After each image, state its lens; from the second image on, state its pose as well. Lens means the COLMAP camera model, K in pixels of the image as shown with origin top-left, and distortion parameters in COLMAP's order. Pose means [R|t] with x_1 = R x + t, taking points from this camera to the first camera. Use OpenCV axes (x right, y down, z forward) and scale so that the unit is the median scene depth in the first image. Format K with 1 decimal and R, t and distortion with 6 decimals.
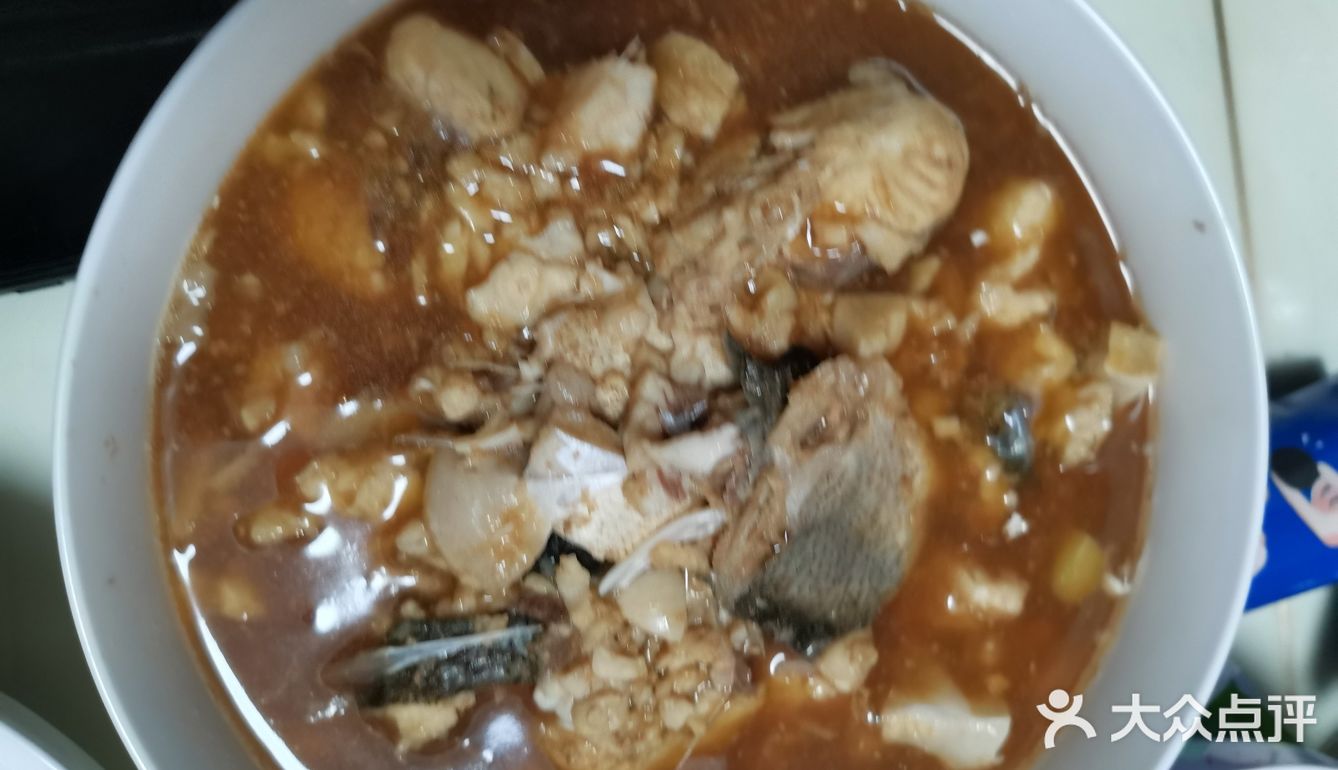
lens RADIAL K [[1022.4, 0, 669.0], [0, 1022.4, 385.0], [0, 0, 1]] dist [0.058234, -0.326506]
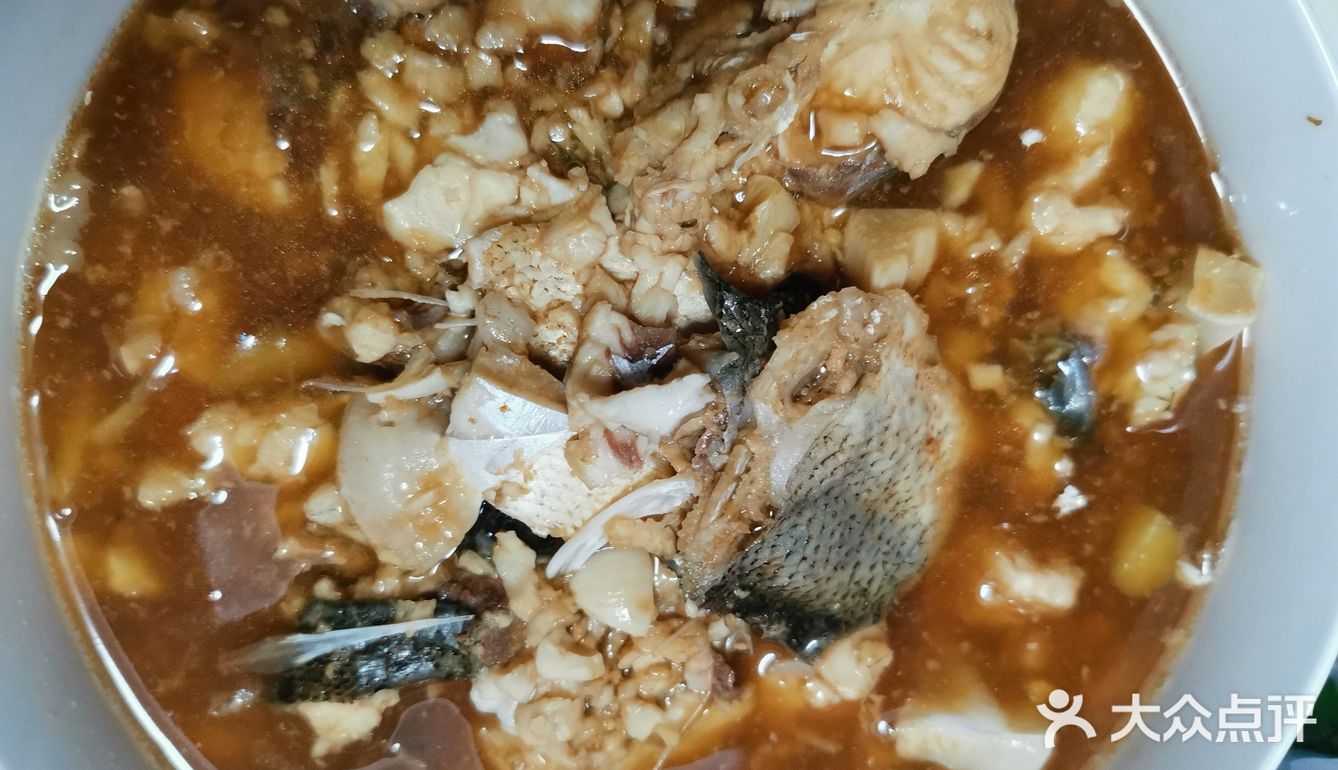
lens RADIAL K [[1055.7, 0, 669.0], [0, 1055.7, 385.0], [0, 0, 1]] dist [-0.002351, -0.169099]
pose [[0.998319, 0.010617, -0.056979, 0.075141], [-0.007161, 0.998142, 0.060513, -0.000419], [0.057516, -0.060003, 0.996540, 0.175782]]
